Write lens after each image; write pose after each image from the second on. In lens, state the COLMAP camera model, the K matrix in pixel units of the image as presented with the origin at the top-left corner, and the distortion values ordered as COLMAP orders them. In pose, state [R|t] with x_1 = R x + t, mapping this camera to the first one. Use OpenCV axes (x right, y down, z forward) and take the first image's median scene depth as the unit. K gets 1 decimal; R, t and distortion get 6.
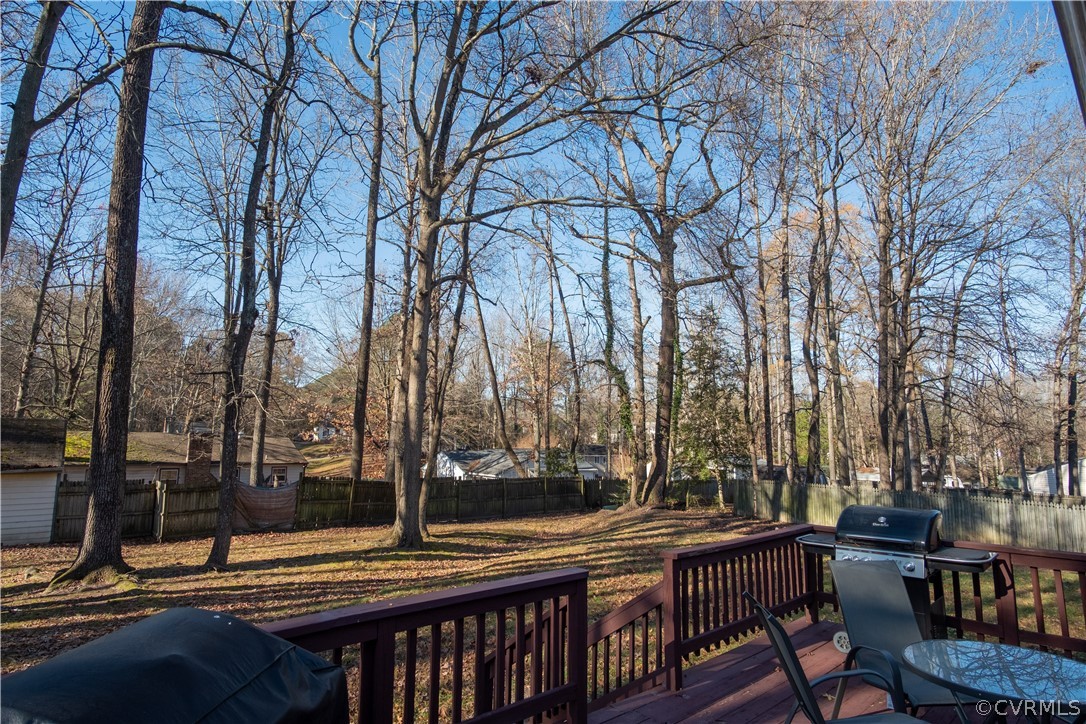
lens RADIAL K [[576.7, 0, 543.8], [0, 576.7, 357.9], [0, 0, 1]] dist [-0.023355, 0.000594]
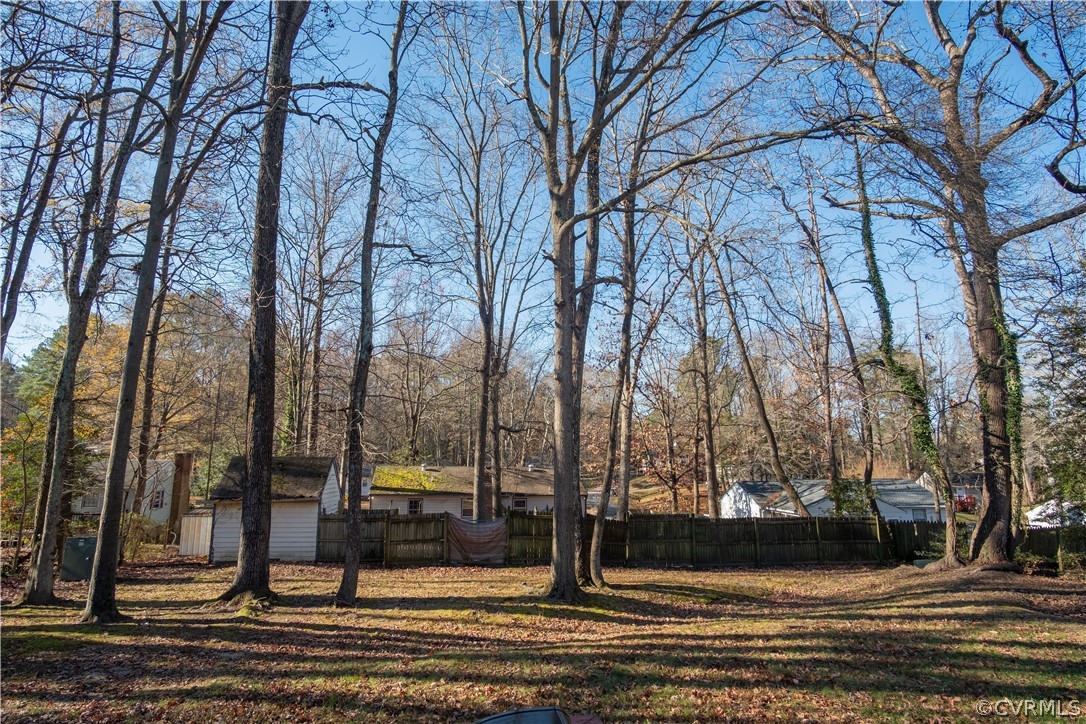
lens RADIAL K [[576.7, 0, 543.8], [0, 576.7, 357.9], [0, 0, 1]] dist [-0.023355, 0.000594]
pose [[0.831056, -0.113880, -0.544406, 0.195366], [0.086147, 0.993357, -0.076287, 0.028641], [0.549477, 0.016500, 0.835346, 0.207245]]
